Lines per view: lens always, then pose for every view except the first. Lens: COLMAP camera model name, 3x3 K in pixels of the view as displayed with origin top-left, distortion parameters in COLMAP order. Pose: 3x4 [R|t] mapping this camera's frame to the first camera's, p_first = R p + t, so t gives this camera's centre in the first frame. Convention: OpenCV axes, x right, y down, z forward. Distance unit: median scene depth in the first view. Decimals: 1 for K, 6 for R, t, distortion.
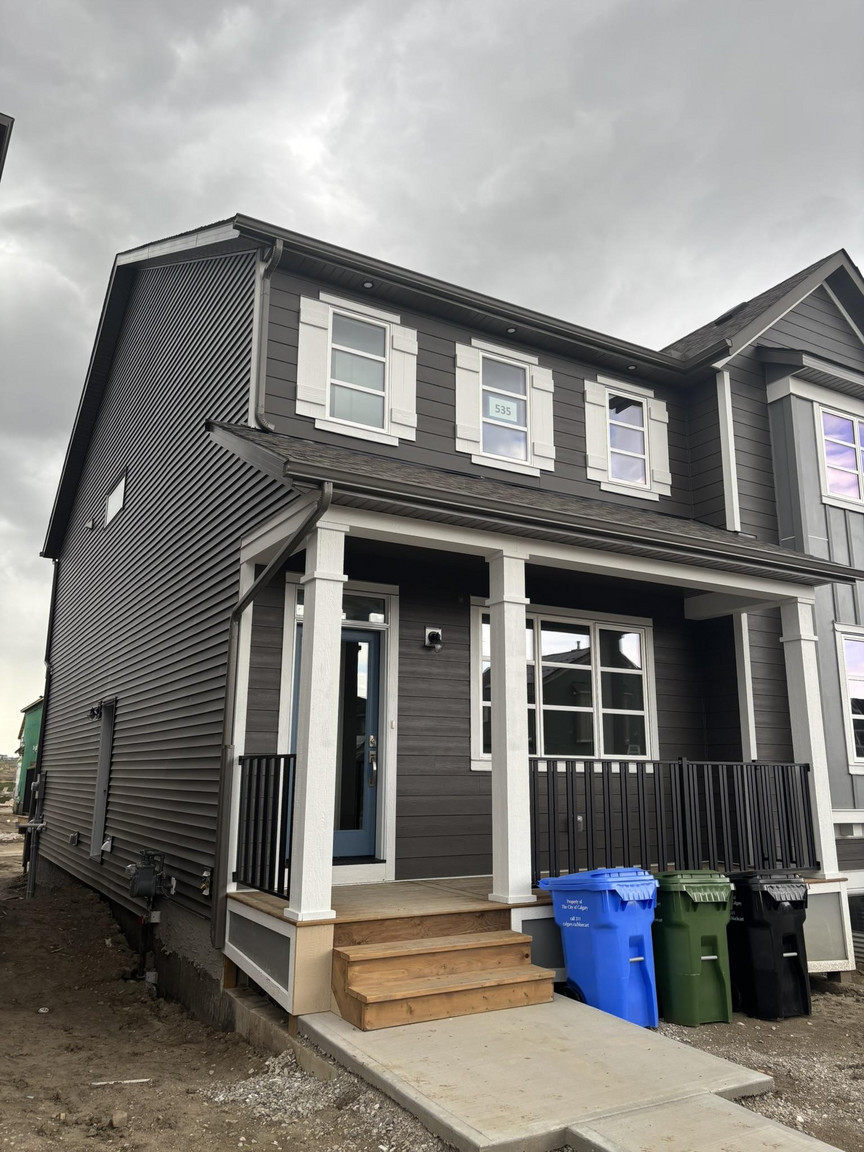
lens RADIAL K [[865.7, 0, 432.9], [0, 865.7, 575.4], [0, 0, 1]] dist [0.083512, -0.005358]
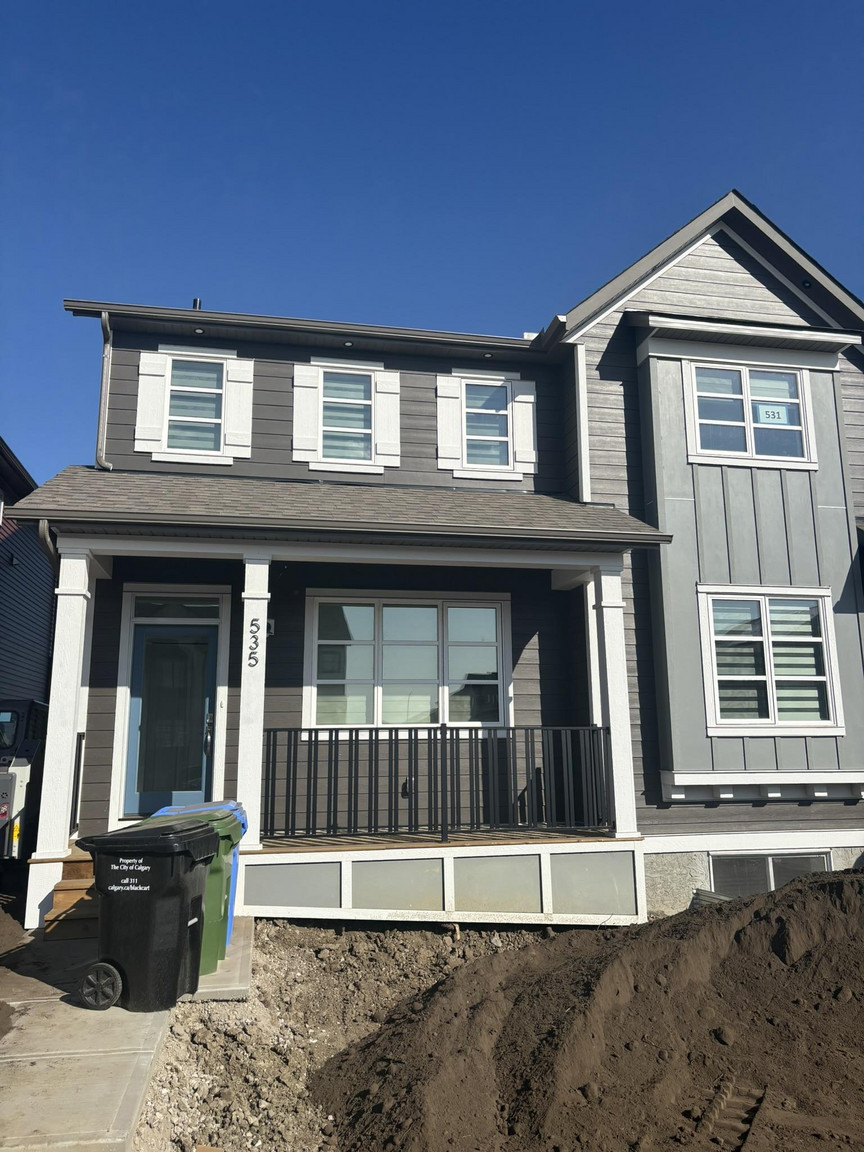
lens RADIAL K [[865.7, 0, 433.5], [0, 865.7, 569.3], [0, 0, 1]] dist [0.083512, -0.005358]
pose [[0.939364, -0.077268, -0.334104, 0.553926], [0.085604, 0.996276, 0.010273, 0.001922], [0.332066, -0.038251, 0.942480, -0.018093]]
